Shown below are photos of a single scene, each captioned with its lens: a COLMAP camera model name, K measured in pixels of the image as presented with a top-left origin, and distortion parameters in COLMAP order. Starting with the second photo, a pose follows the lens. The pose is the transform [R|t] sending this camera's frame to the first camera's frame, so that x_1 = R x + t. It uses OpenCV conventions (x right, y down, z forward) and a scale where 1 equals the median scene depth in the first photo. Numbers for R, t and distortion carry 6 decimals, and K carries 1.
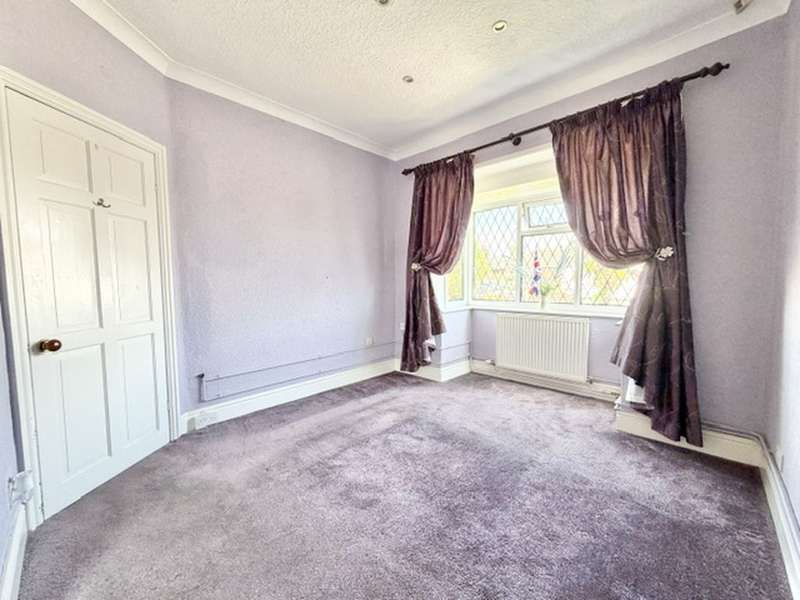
lens RADIAL K [[320.1, 0, 400.8], [0, 320.1, 299.8], [0, 0, 1]] dist [0.003148, 0.000429]
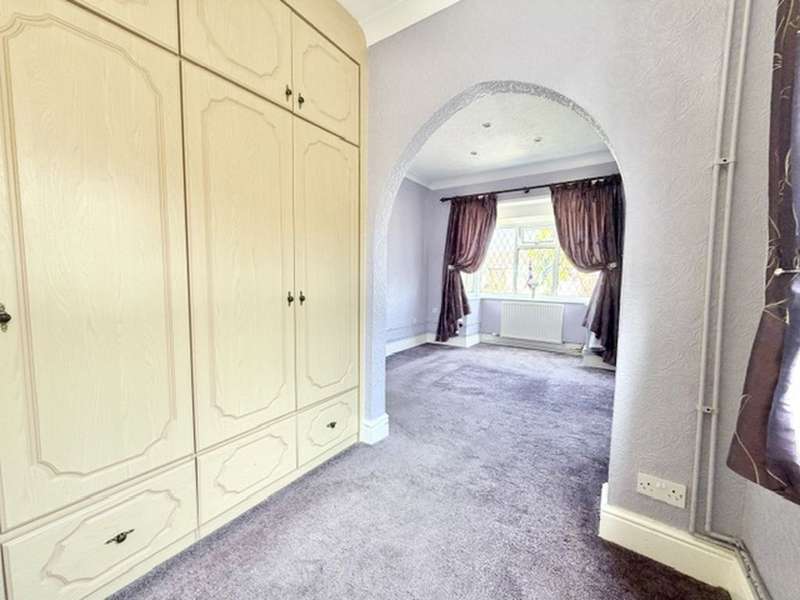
lens RADIAL K [[320.1, 0, 402.1], [0, 320.1, 300.4], [0, 0, 1]] dist [0.003148, 0.000429]
pose [[0.983510, 0.011614, 0.180479, -0.538558], [-0.013804, 0.999846, 0.010882, 0.039416], [-0.180324, -0.013194, 0.983519, -0.466252]]
